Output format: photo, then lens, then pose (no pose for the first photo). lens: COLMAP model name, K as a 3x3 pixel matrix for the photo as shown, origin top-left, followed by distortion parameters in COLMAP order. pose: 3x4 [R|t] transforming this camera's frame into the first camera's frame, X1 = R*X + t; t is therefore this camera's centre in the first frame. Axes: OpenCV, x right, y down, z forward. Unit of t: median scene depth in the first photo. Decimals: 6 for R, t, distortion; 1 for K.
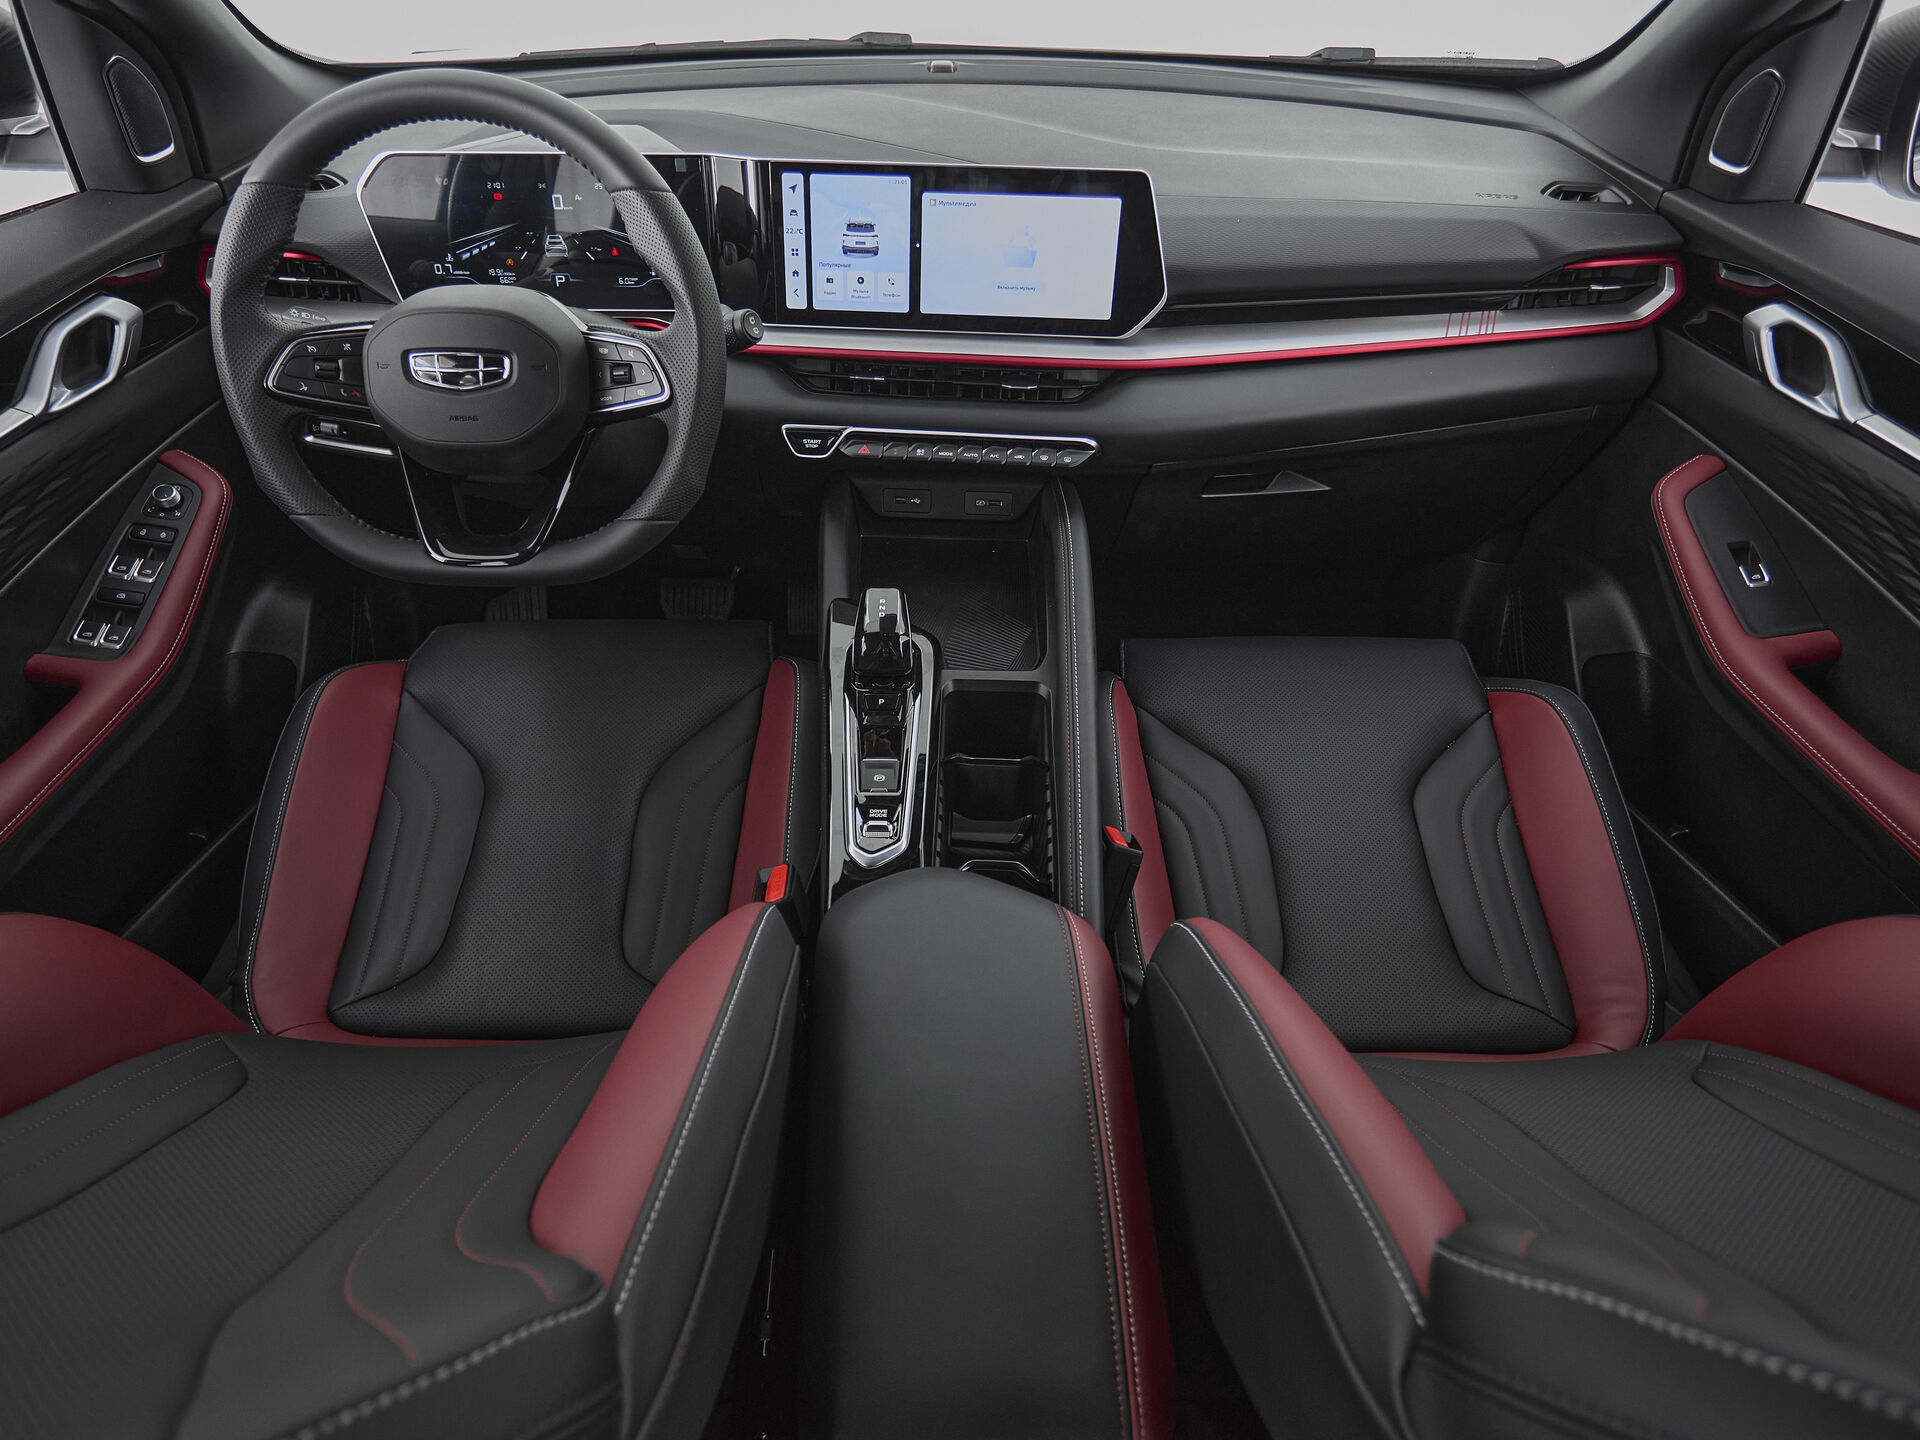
lens RADIAL K [[1132.1, 0, 927.1], [0, 1132.1, 740.5], [0, 0, 1]] dist [0.011331, -0.009227]
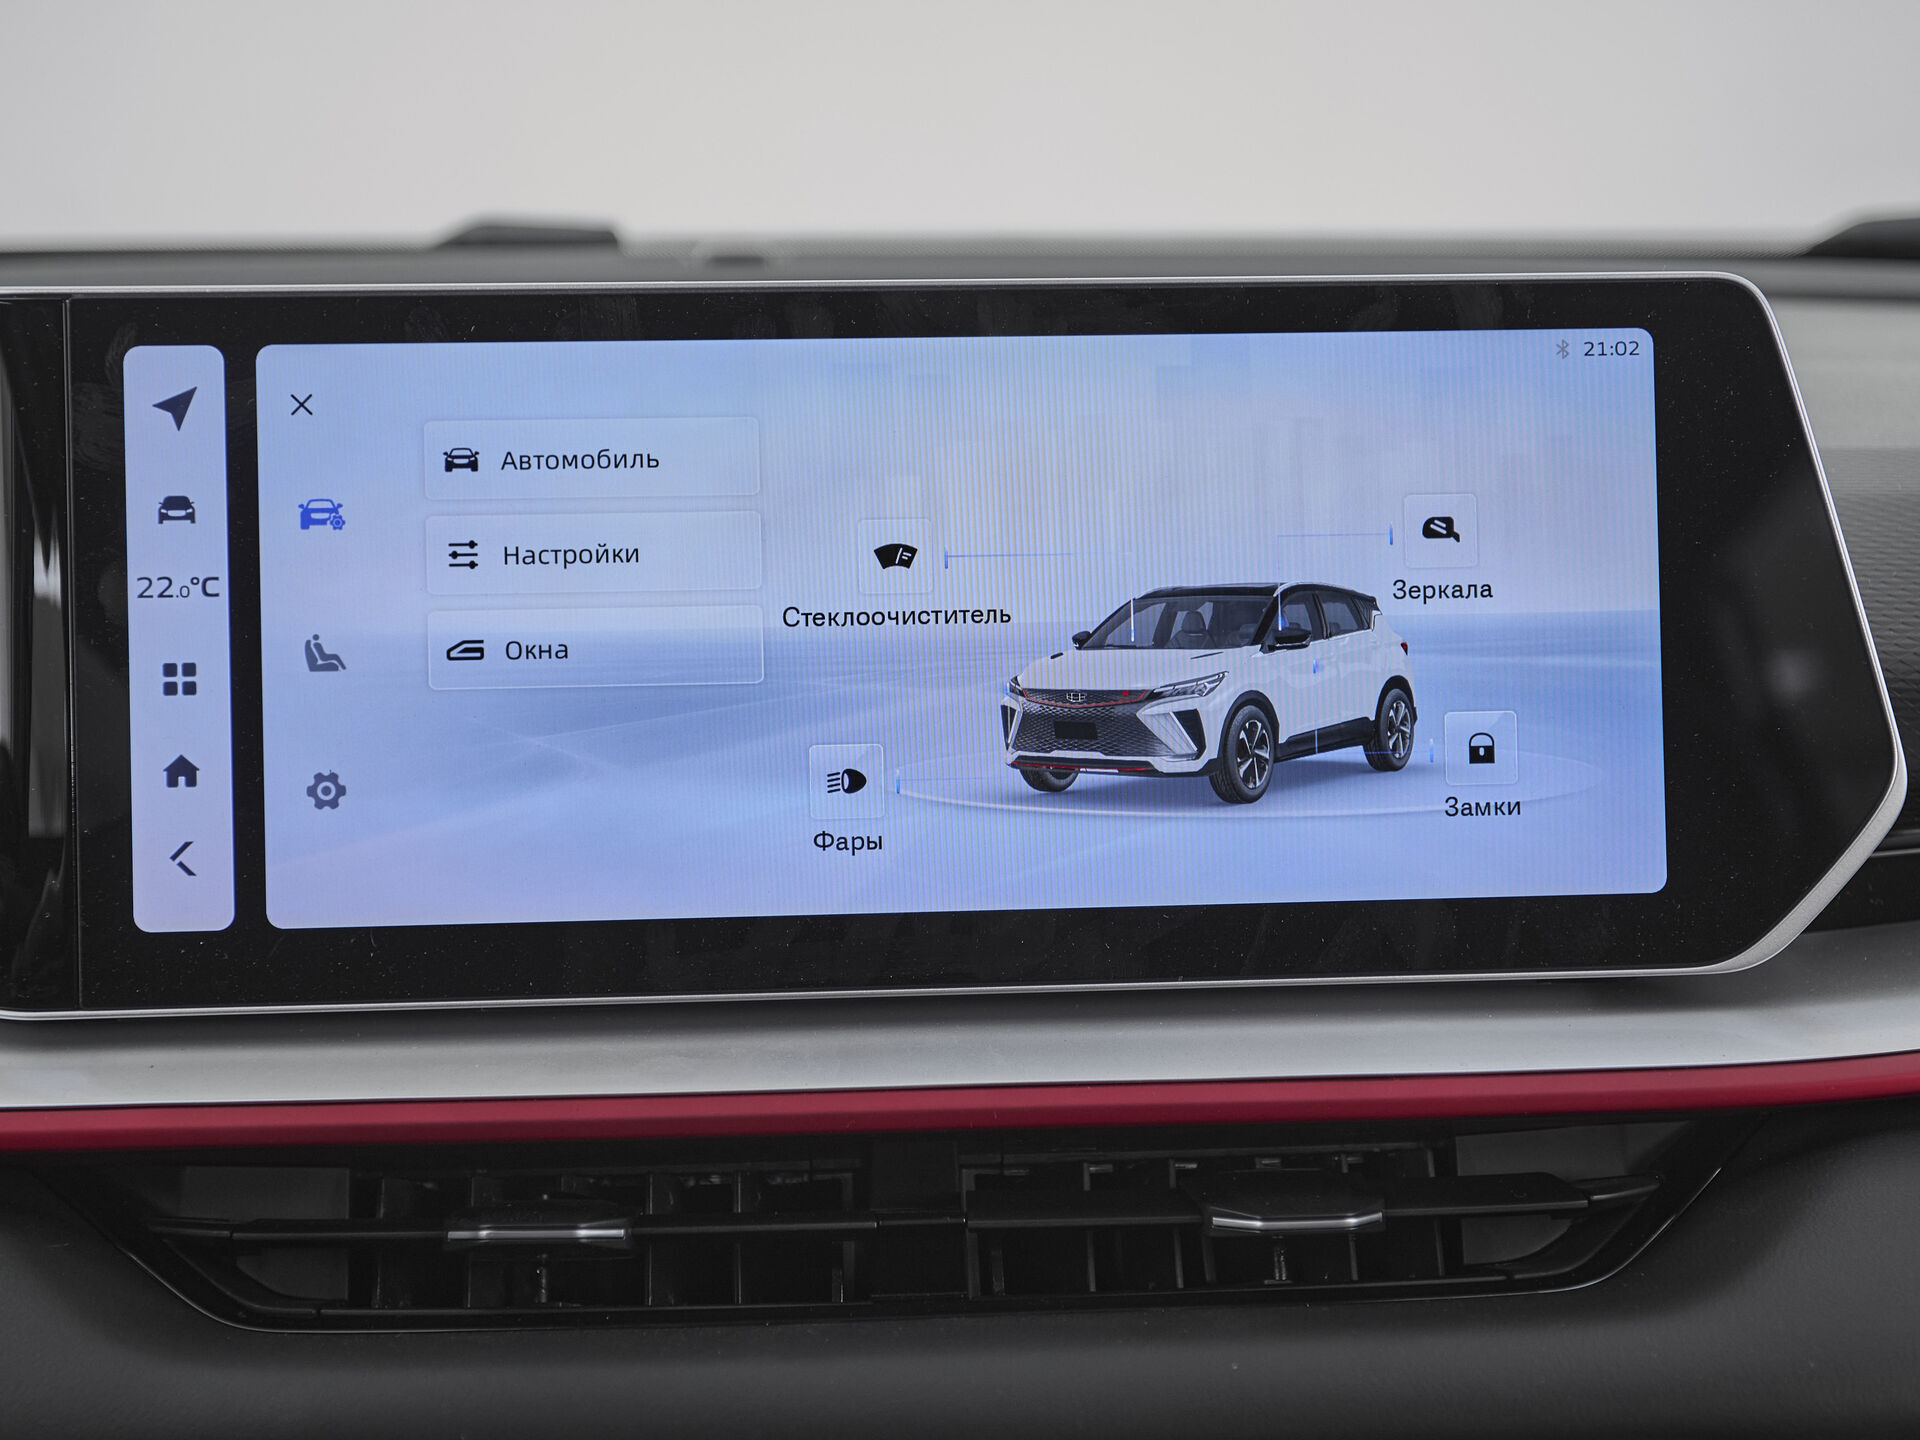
lens RADIAL K [[2522.3, 0, 942.0], [0, 2522.3, 706.3], [0, 0, 1]] dist [0.042371, 0.000000]
pose [[0.989664, -0.042297, 0.137023, -0.040812], [0.104733, 0.865881, -0.489163, -0.180955], [-0.097955, 0.498458, 0.861362, 0.582785]]
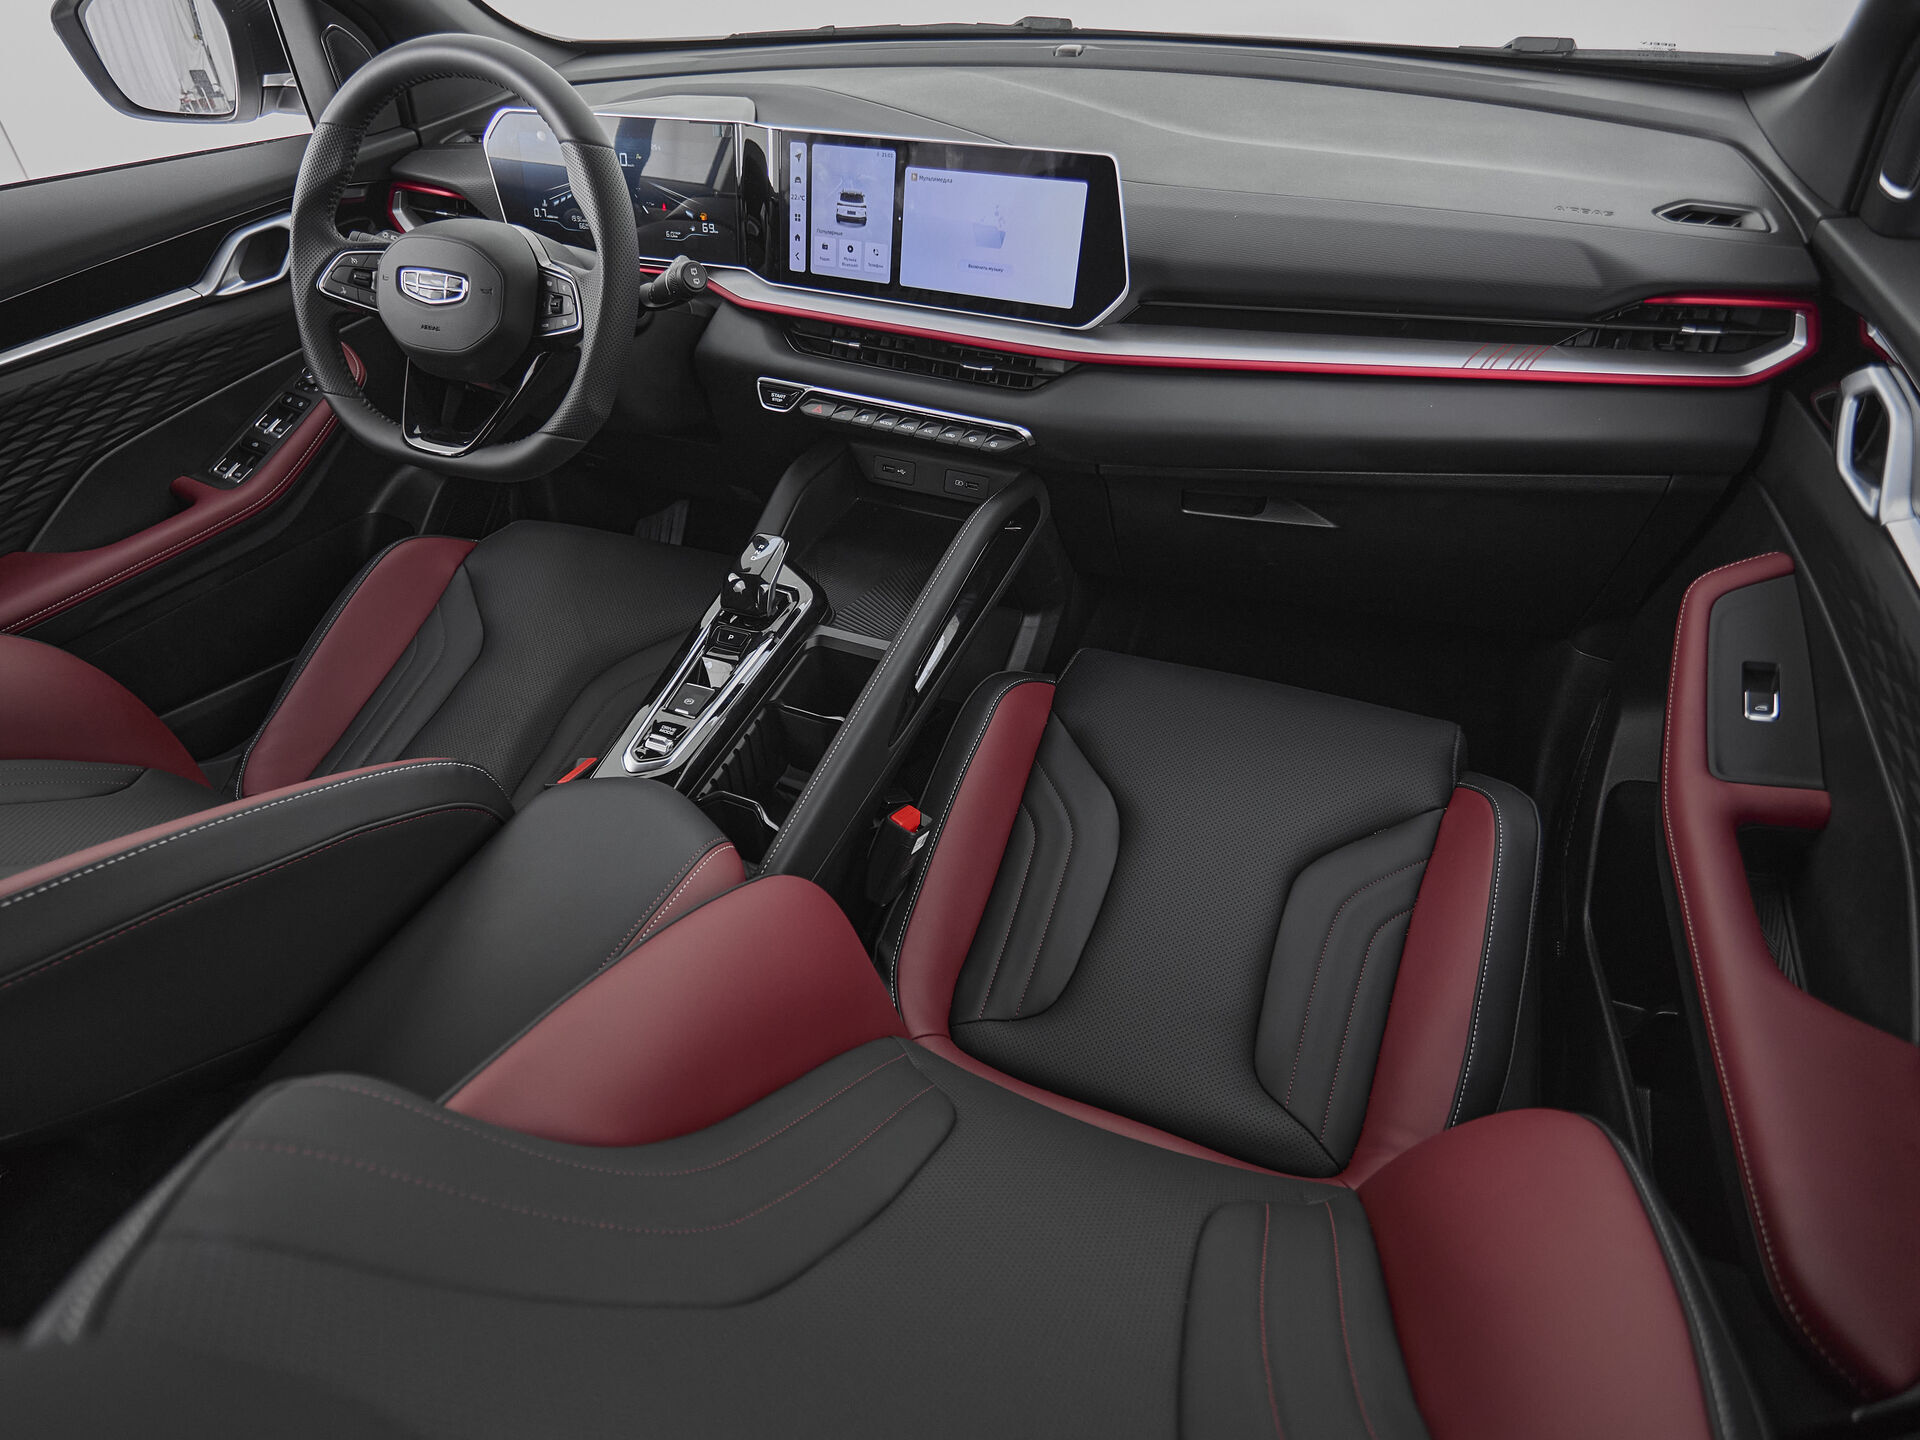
lens RADIAL K [[1132.1, 0, 891.5], [0, 1132.1, 746.1], [0, 0, 1]] dist [0.011331, -0.009227]
pose [[0.908792, 0.229449, -0.348496, 0.448598], [-0.228410, 0.972539, 0.044680, -0.015348], [0.349178, 0.038995, 0.936245, 0.052177]]
